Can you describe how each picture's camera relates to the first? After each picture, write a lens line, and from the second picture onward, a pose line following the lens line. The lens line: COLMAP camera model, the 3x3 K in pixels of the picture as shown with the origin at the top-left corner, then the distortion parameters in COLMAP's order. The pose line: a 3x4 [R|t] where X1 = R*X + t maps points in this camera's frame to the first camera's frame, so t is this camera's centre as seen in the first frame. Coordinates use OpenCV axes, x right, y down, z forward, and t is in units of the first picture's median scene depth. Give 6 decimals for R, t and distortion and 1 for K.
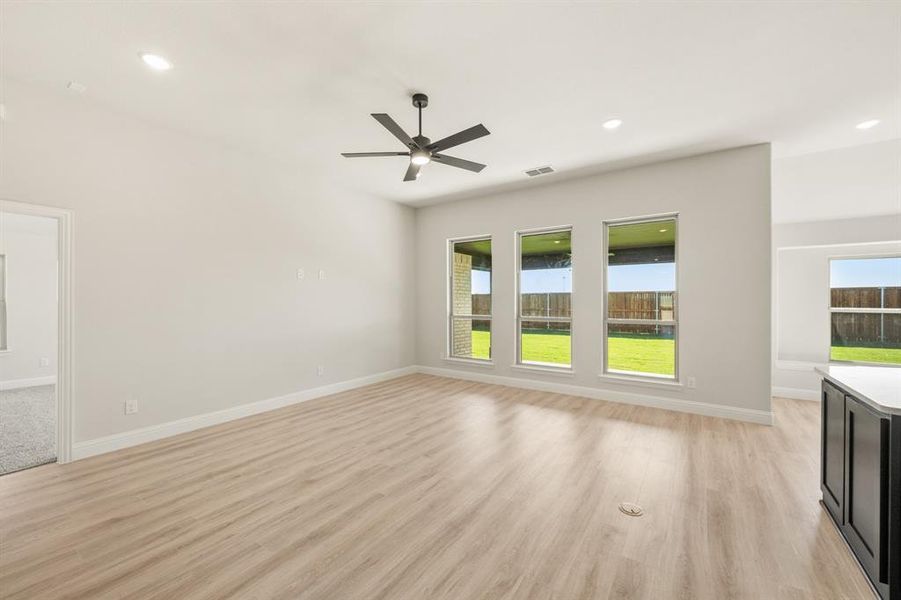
lens RADIAL K [[355.9, 0, 446.8], [0, 355.9, 310.1], [0, 0, 1]] dist [-0.000639, -0.000056]
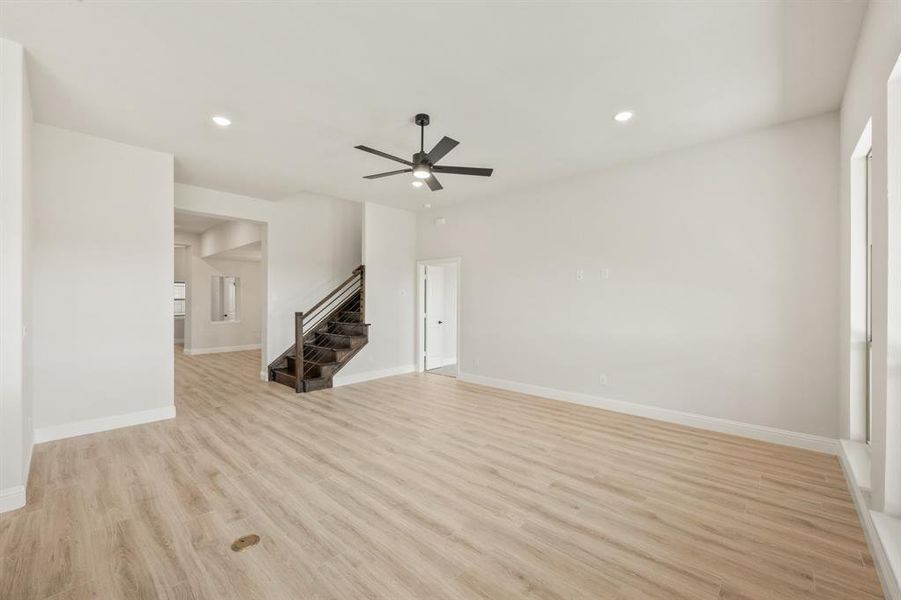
lens RADIAL K [[369.7, 0, 451.6], [0, 369.7, 298.0], [0, 0, 1]] dist [-0.001155, 0.000057]
pose [[-0.134689, -0.007241, -0.990861, 0.665137], [-0.032177, 0.999478, -0.002930, -0.021610], [0.990365, 0.031489, -0.134852, 0.792345]]
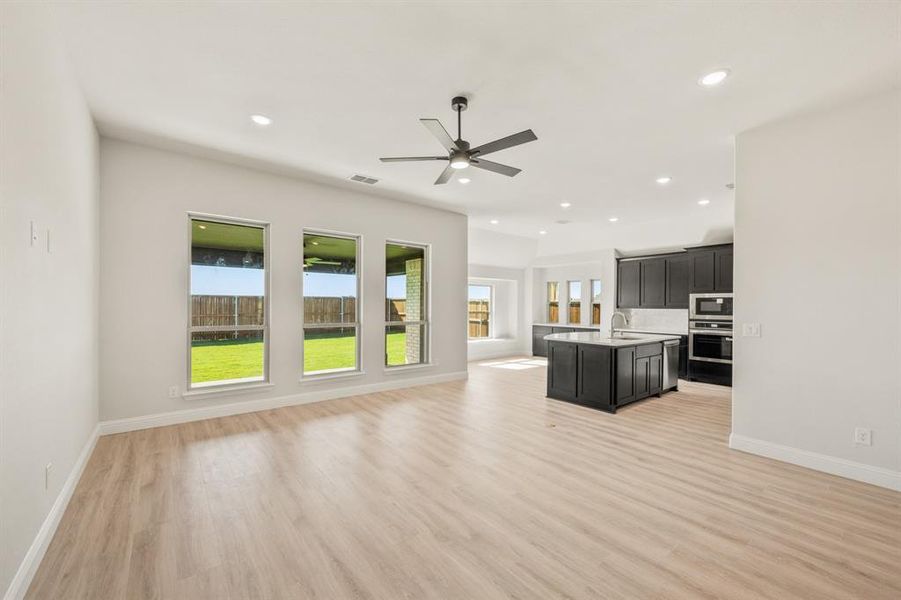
lens RADIAL K [[366.3, 0, 448.7], [0, 366.3, 303.5], [0, 0, 1]] dist [-0.000301, 0.000055]
pose [[0.288217, 0.007395, 0.957536, -0.673236], [0.022494, 0.999642, -0.014491, -0.010576], [-0.957301, 0.025715, 0.287948, 0.465699]]
